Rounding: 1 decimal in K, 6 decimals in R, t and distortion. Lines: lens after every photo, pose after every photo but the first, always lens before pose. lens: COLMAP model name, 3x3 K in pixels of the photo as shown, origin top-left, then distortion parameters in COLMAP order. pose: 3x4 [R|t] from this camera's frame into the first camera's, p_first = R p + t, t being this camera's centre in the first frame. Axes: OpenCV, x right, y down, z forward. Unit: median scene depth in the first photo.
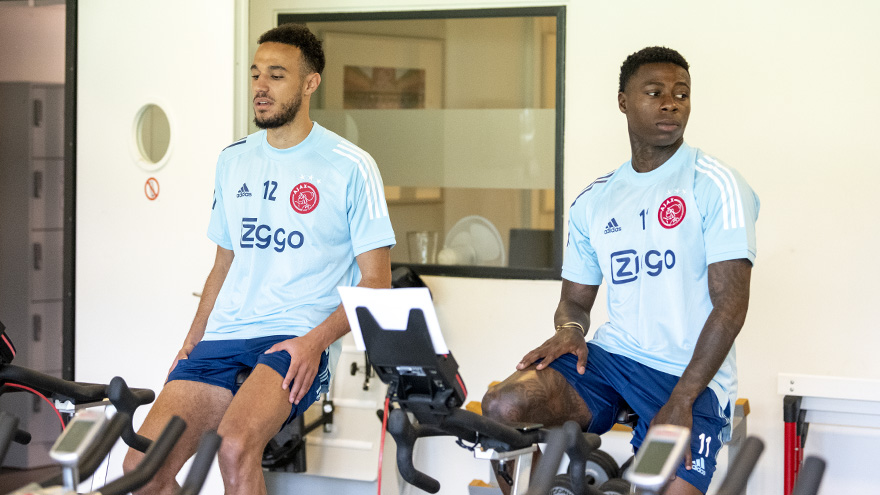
lens RADIAL K [[2080.0, 0, 437.2], [0, 2080.0, 244.2], [0, 0, 1]] dist [-0.113257, 0.000000]
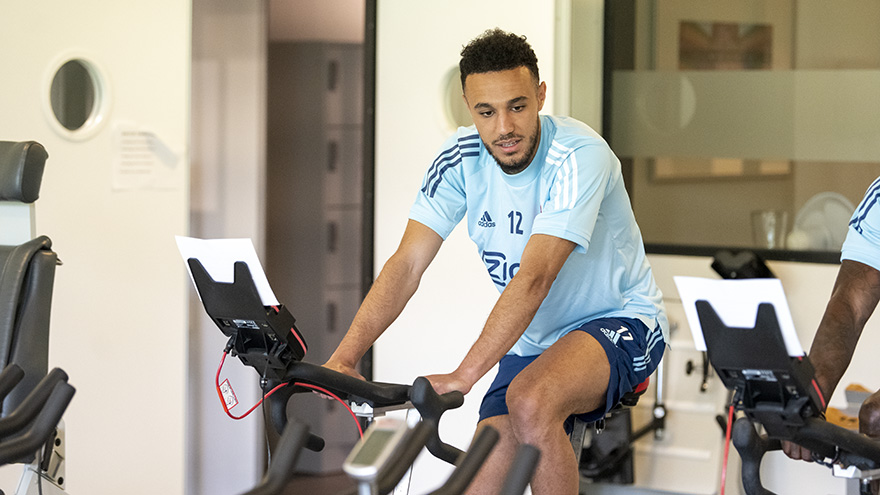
lens RADIAL K [[2671.8, 0, 441.5], [0, 2671.8, 247.3], [0, 0, 1]] dist [0.054040, 0.000000]
pose [[0.989151, 0.000284, -0.146904, 0.021434], [-0.001036, 0.999987, -0.005042, 0.014711], [0.146901, 0.005139, 0.989138, -0.124900]]
